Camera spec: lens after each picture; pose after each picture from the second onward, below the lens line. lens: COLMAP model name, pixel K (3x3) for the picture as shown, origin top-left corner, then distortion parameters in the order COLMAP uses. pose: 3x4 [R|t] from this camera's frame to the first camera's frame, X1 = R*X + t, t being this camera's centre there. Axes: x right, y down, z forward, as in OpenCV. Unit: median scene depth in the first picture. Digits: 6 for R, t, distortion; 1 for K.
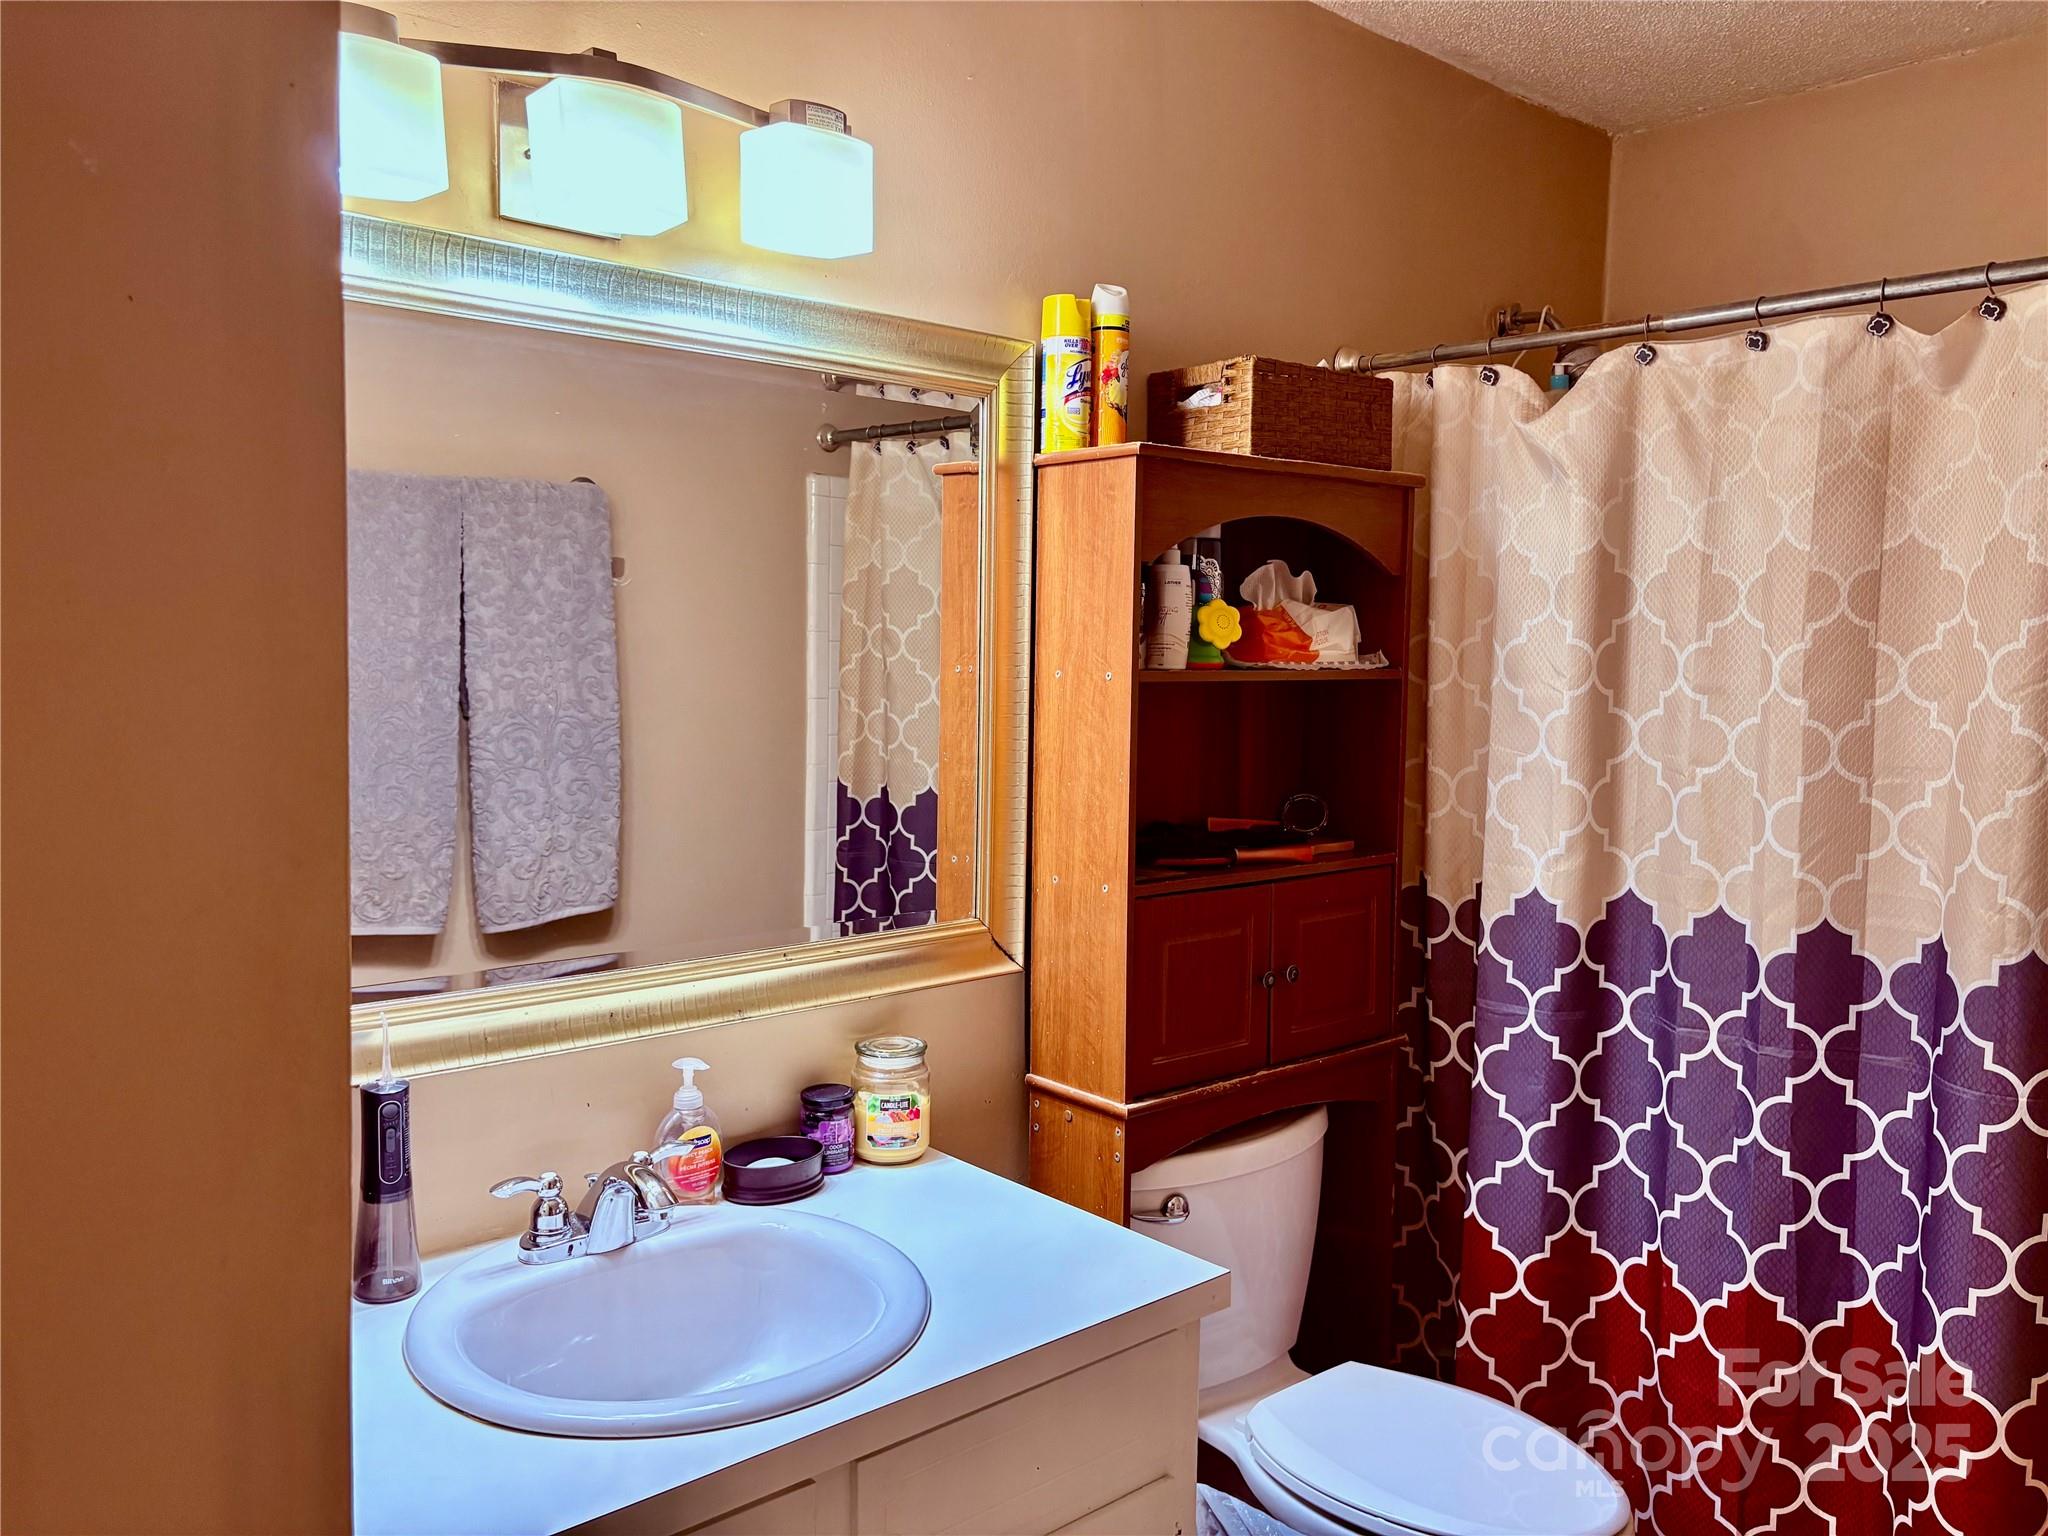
lens RADIAL K [[1551.1, 0, 1034.5], [0, 1551.1, 763.0], [0, 0, 1]] dist [0.045916, -0.050158]
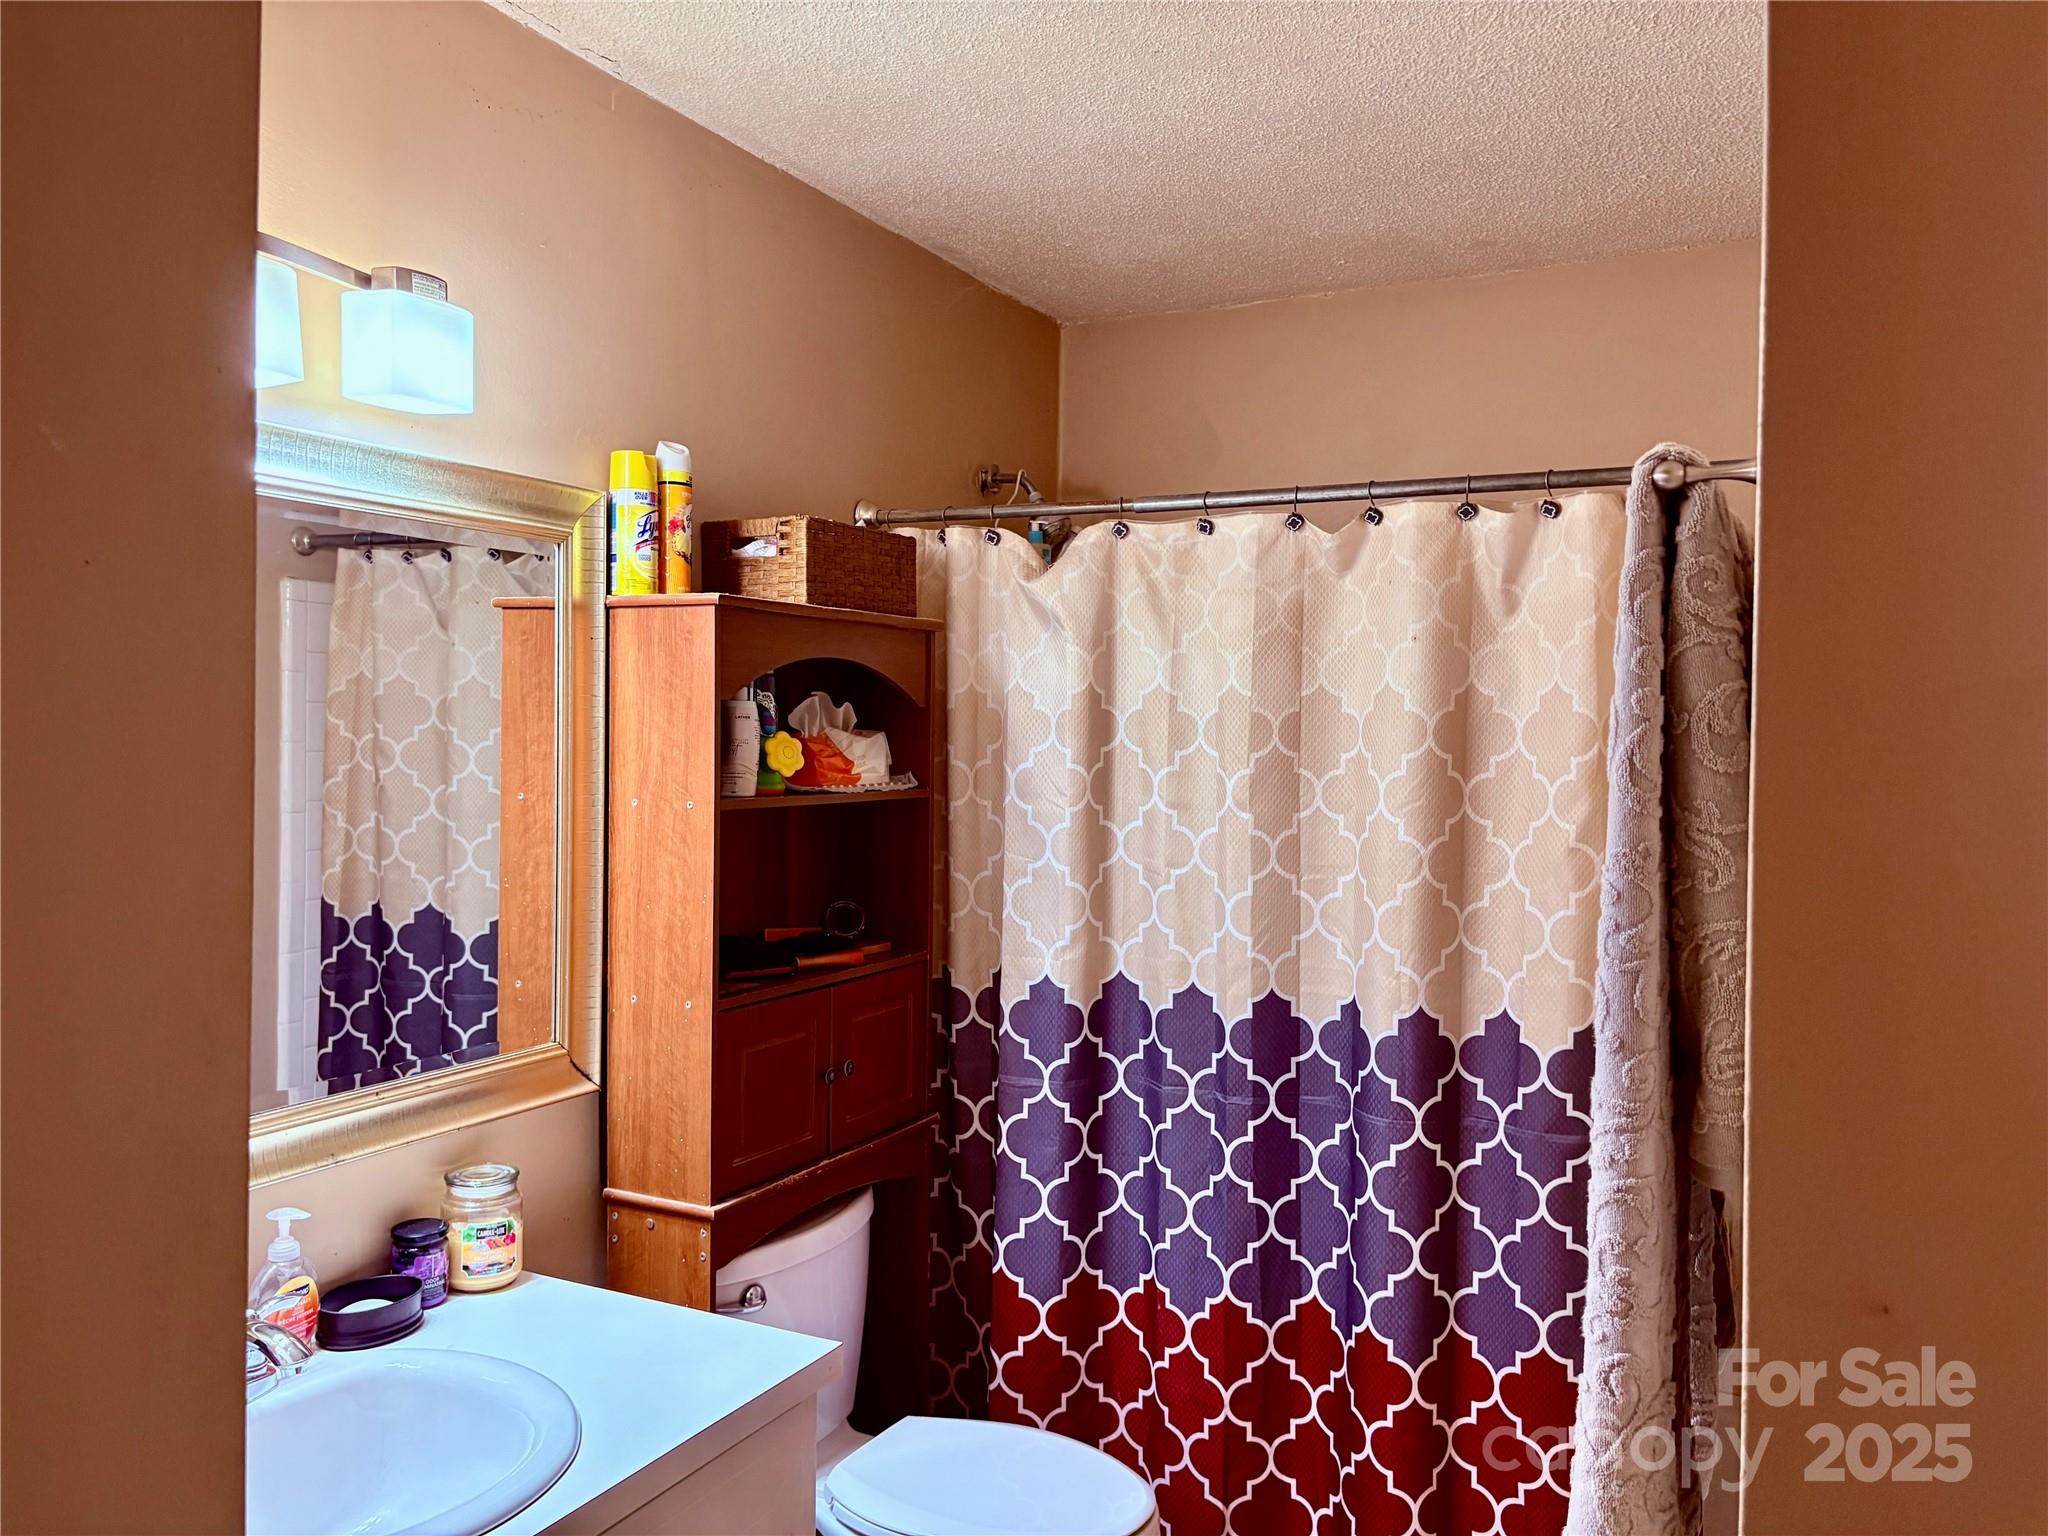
lens RADIAL K [[1551.1, 0, 1022.7], [0, 1551.1, 764.3], [0, 0, 1]] dist [0.045916, -0.050158]
pose [[0.932150, -0.009803, 0.361939, -0.121447], [0.027611, 0.998647, -0.044062, -0.029233], [-0.361017, 0.051065, 0.931160, -0.088514]]
